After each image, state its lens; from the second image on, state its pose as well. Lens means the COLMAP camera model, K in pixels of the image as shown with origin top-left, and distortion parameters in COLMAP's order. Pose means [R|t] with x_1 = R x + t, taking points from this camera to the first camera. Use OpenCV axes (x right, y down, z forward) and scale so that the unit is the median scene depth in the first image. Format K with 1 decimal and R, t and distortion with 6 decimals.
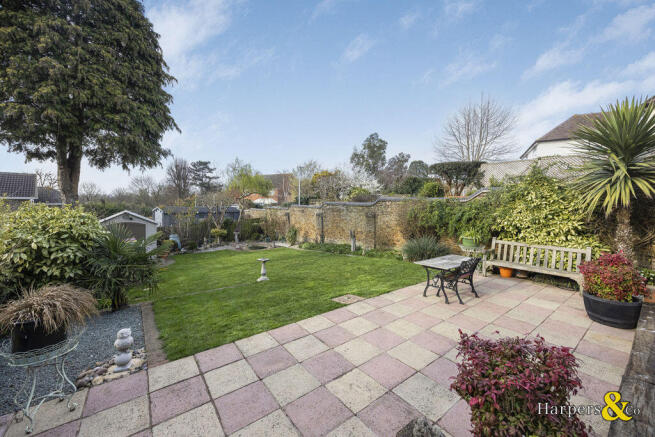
lens RADIAL K [[249.6, 0, 322.8], [0, 249.6, 219.2], [0, 0, 1]] dist [0.000487, 0.000029]
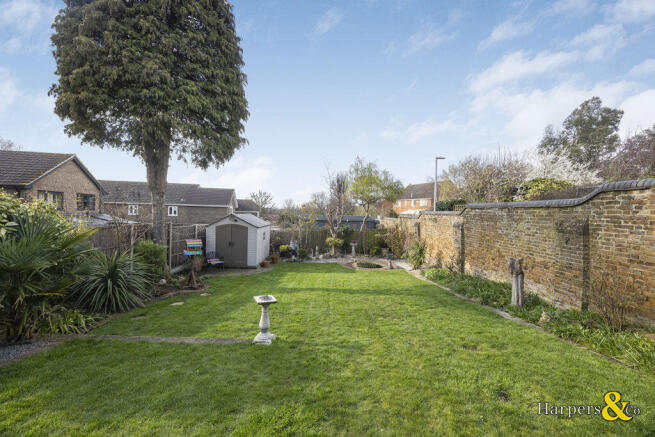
lens RADIAL K [[249.6, 0, 322.8], [0, 249.6, 219.2], [0, 0, 1]] dist [0.000487, 0.000029]
pose [[0.815616, 0.025522, -0.578031, 0.059642], [-0.054221, 0.998002, -0.032442, 0.003843], [0.576047, 0.057802, 0.815370, 0.269062]]
